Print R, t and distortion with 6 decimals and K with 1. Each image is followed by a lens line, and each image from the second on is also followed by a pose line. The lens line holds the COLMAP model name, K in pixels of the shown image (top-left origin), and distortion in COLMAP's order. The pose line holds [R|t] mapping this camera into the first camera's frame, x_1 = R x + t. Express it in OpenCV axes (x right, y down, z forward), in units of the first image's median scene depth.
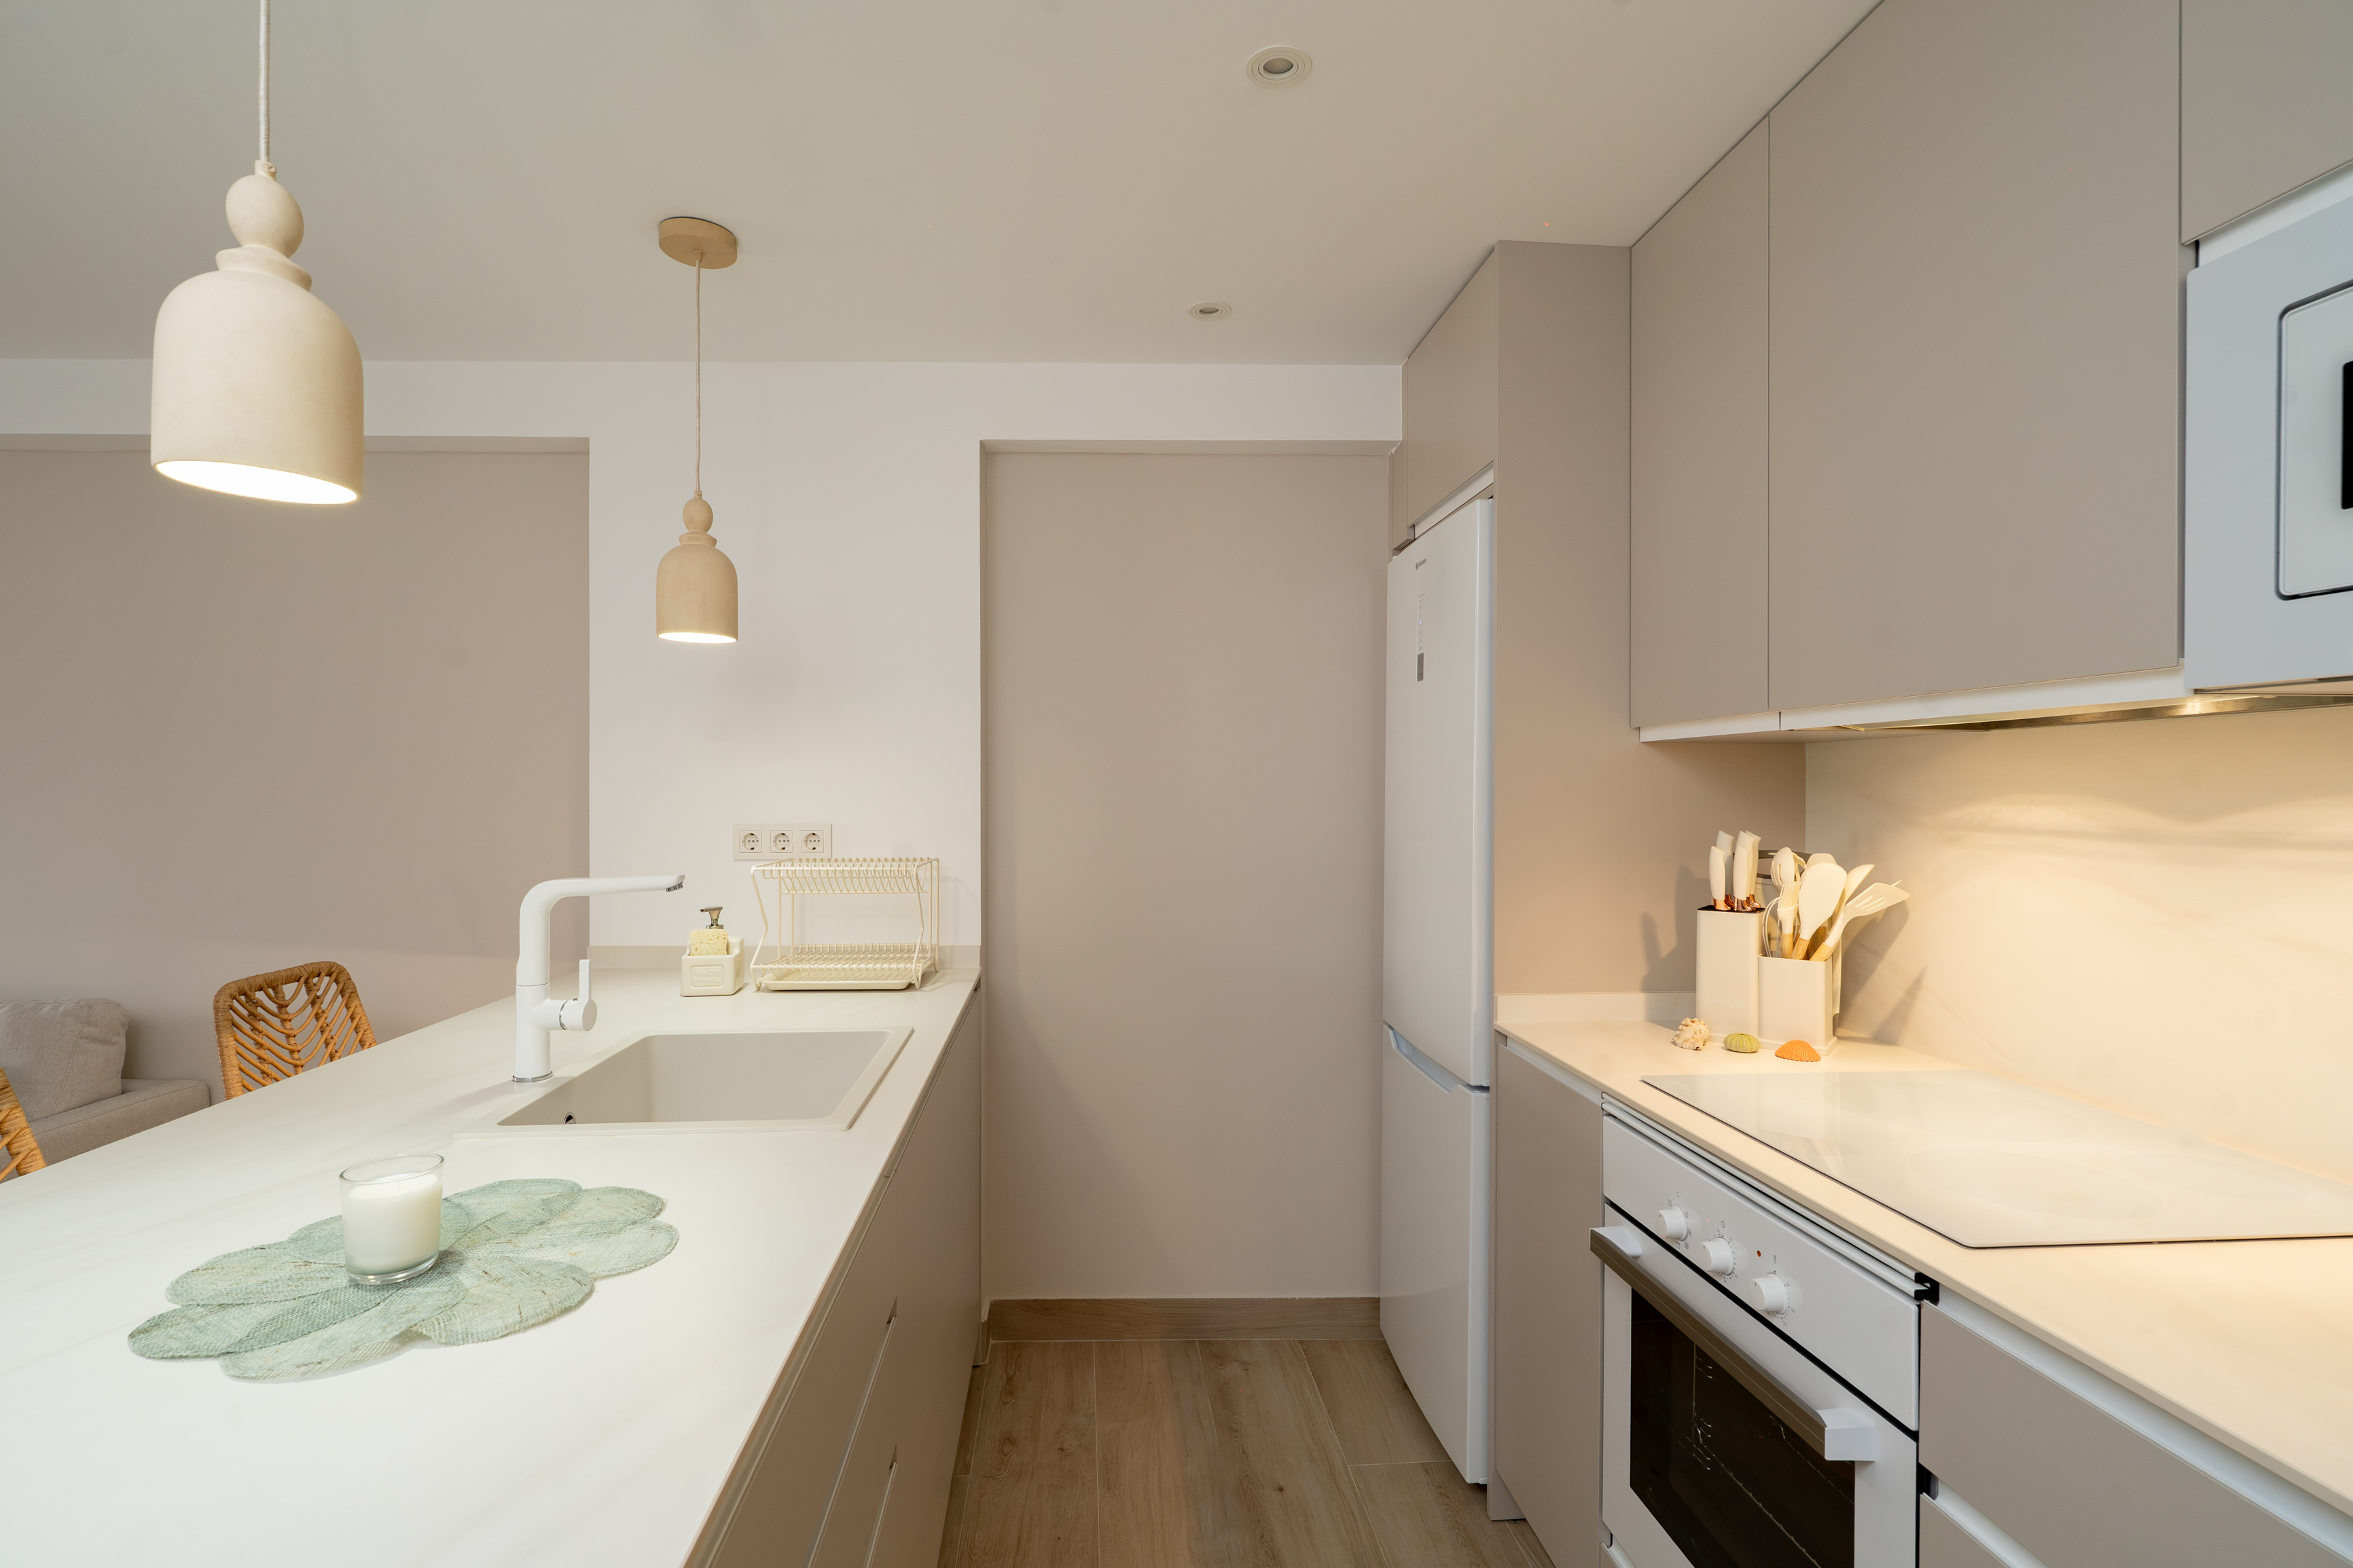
lens RADIAL K [[1091.0, 0, 1176.4], [0, 1091.0, 801.8], [0, 0, 1]] dist [0.000759, -0.000096]
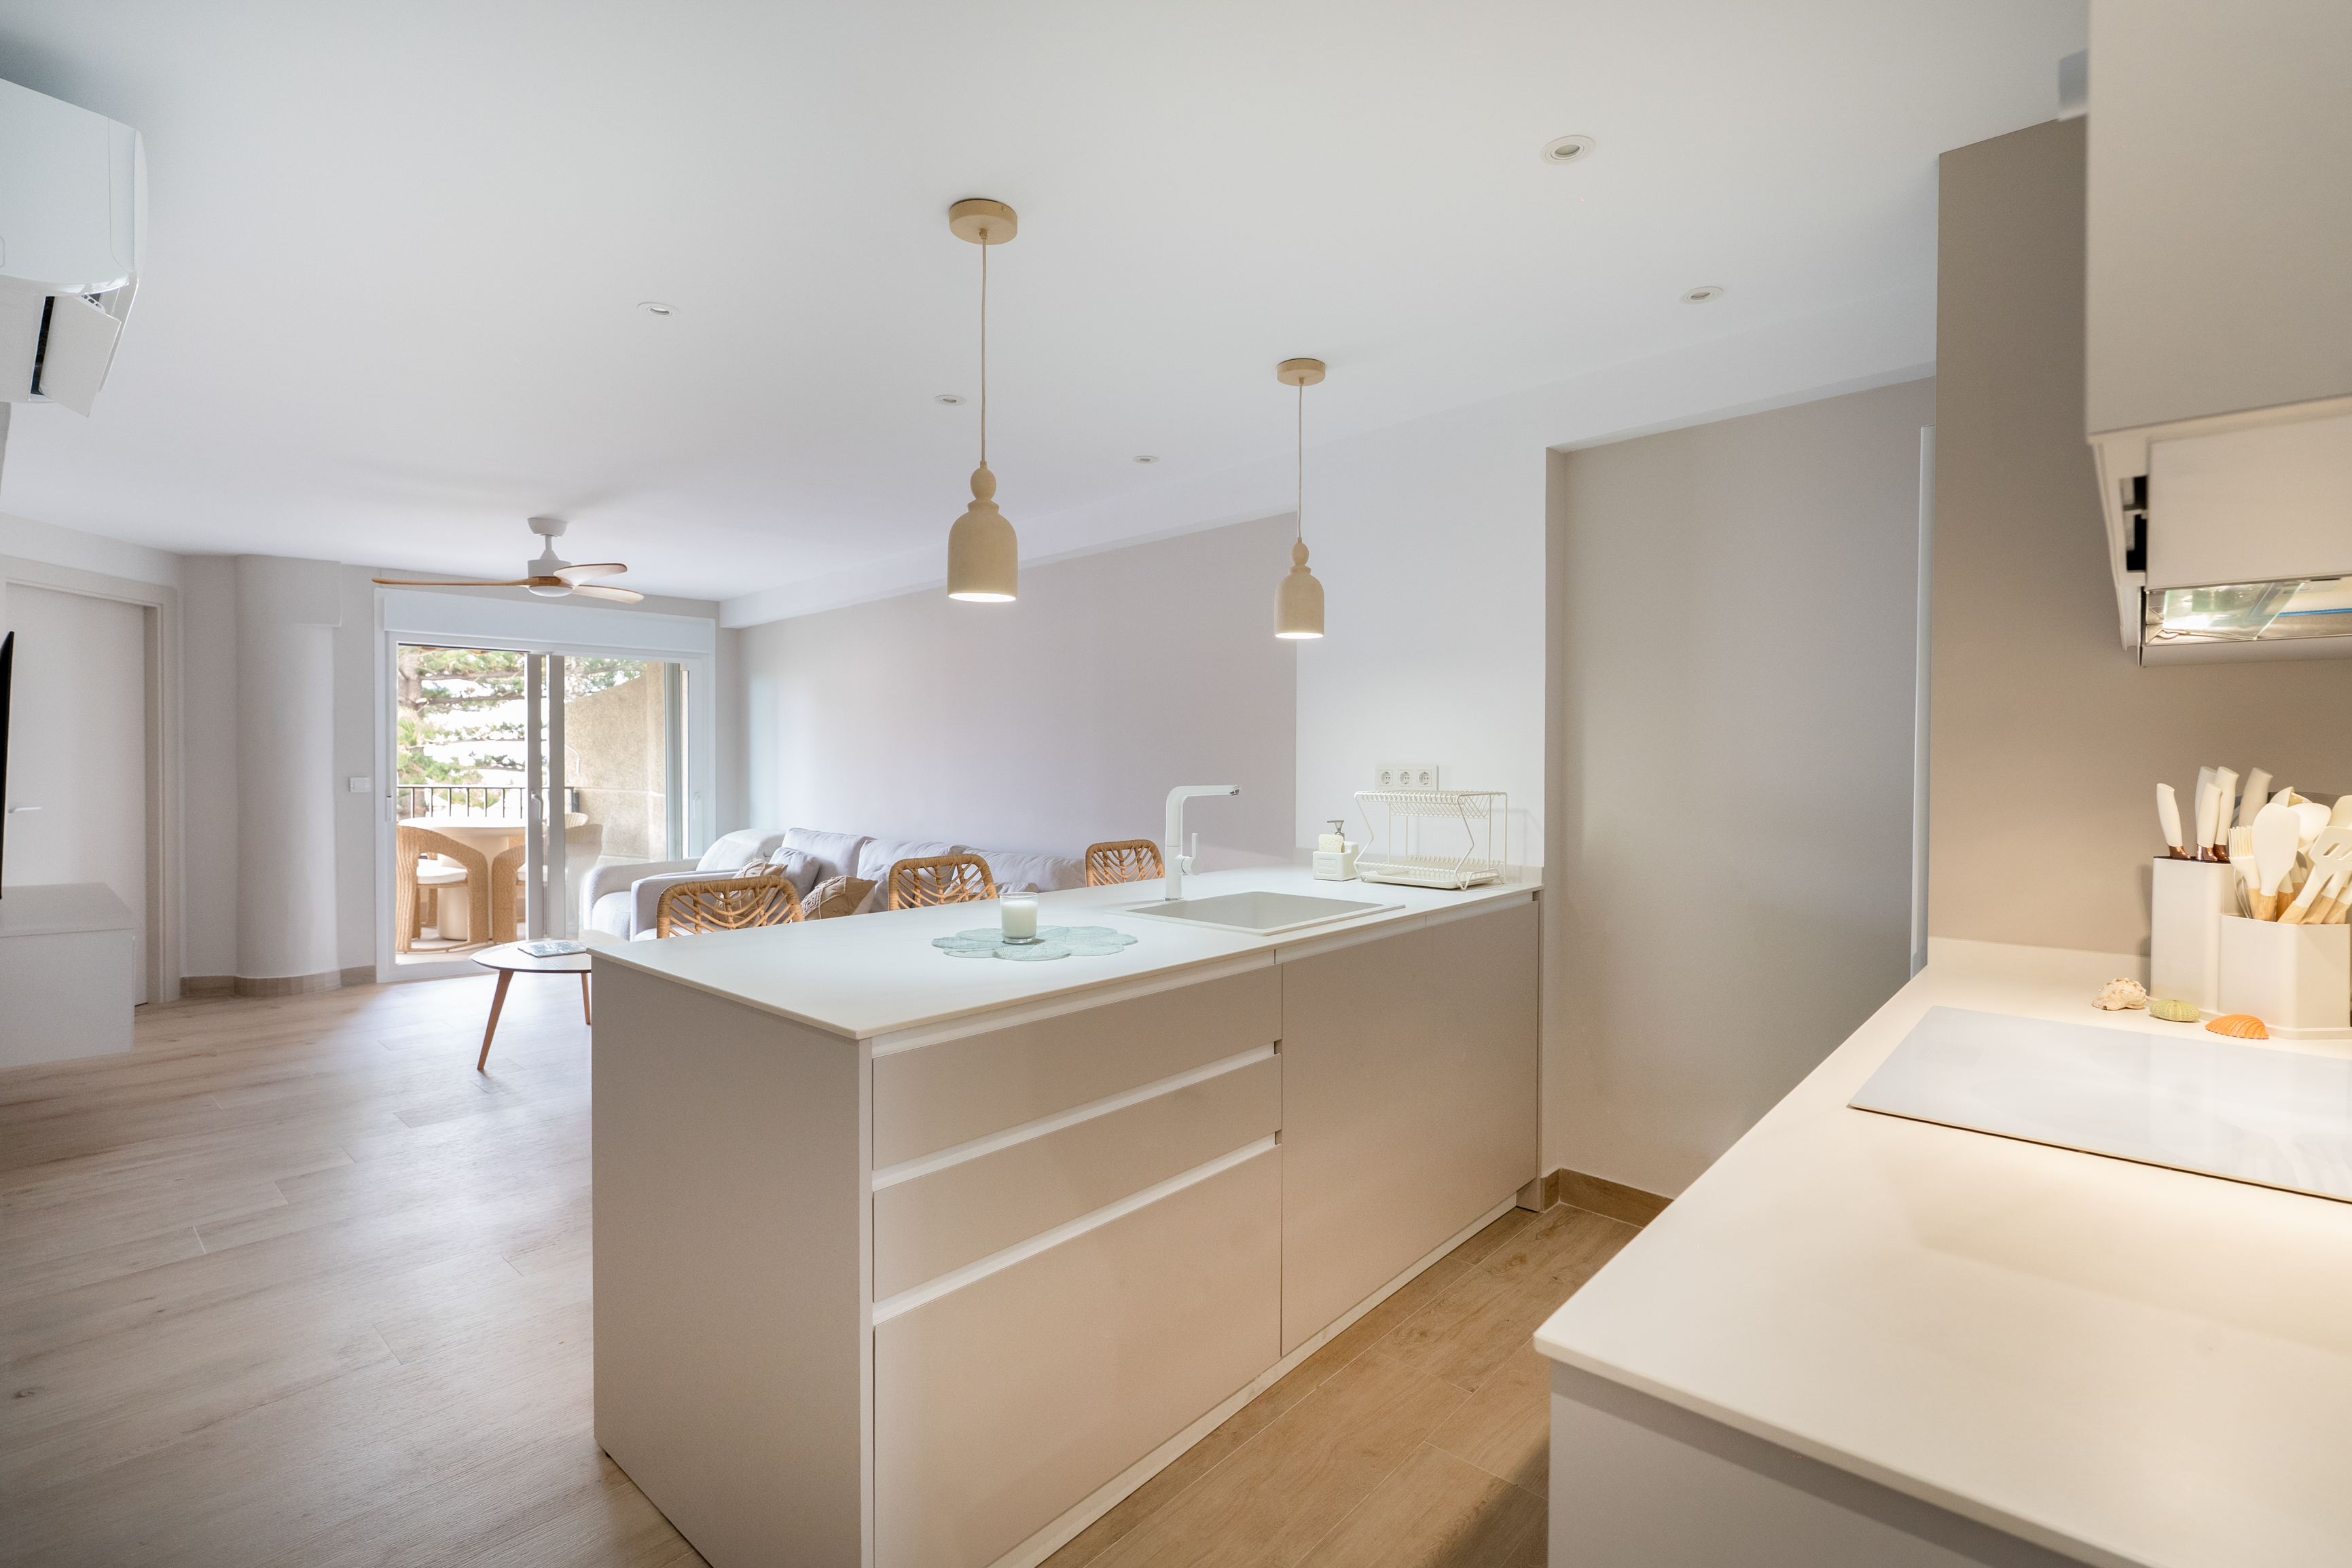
lens RADIAL K [[1078.1, 0, 1176.0], [0, 1078.1, 784.0], [0, 0, 1]] dist [0.001762, 0.000046]
pose [[0.681134, 0.018448, -0.731926, 0.524276], [-0.009043, 0.999818, 0.016784, 0.030558], [0.732103, -0.004813, 0.681177, -0.136221]]
